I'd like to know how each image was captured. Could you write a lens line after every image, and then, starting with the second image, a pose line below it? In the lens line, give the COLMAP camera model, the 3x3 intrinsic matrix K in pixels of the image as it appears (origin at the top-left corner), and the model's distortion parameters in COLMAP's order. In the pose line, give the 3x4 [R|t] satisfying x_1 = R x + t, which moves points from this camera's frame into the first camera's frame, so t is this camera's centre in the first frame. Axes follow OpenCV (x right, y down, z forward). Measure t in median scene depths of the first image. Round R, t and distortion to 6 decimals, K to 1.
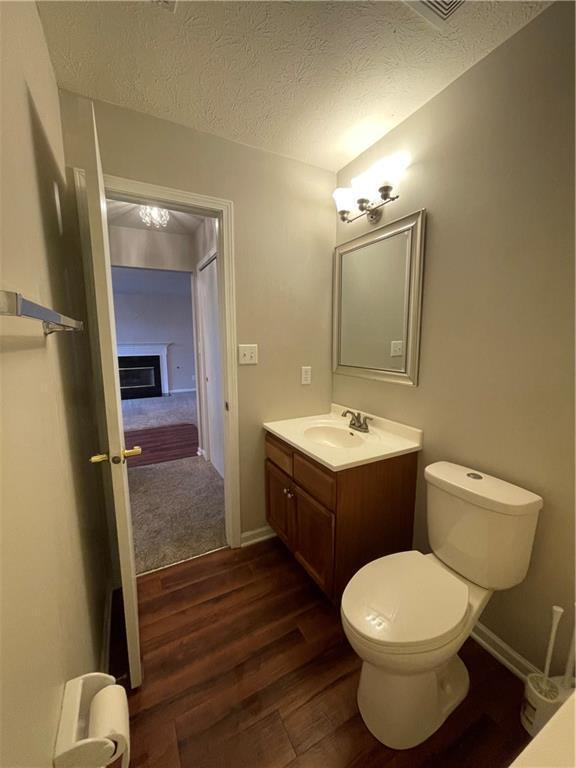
lens RADIAL K [[305.6, 0, 288.0], [0, 305.6, 384.0], [0, 0, 1]] dist [-0.000460, 0.000021]
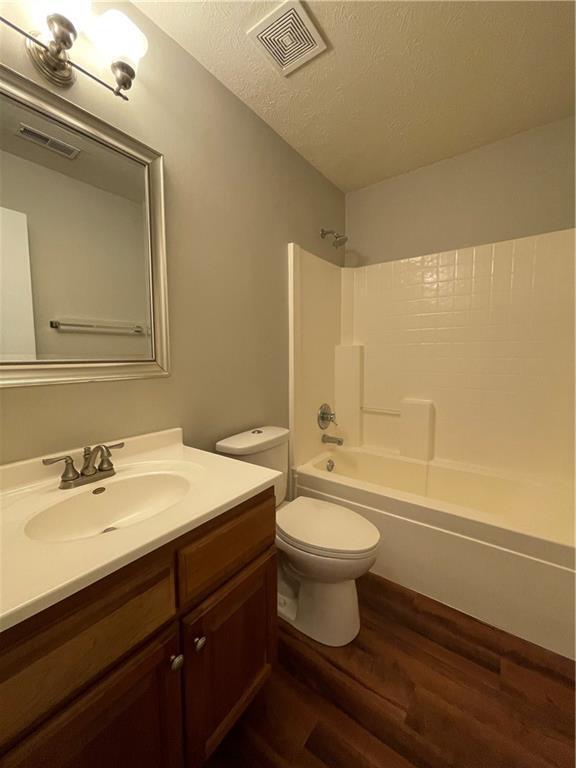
lens RADIAL K [[308.9, 0, 288.0], [0, 308.9, 384.0], [0, 0, 1]] dist [-0.000126, 0.000032]
pose [[-0.438586, -0.072185, 0.895785, -0.443714], [0.136227, 0.979911, 0.145662, -0.048261], [-0.888304, 0.185915, -0.419942, 1.073765]]
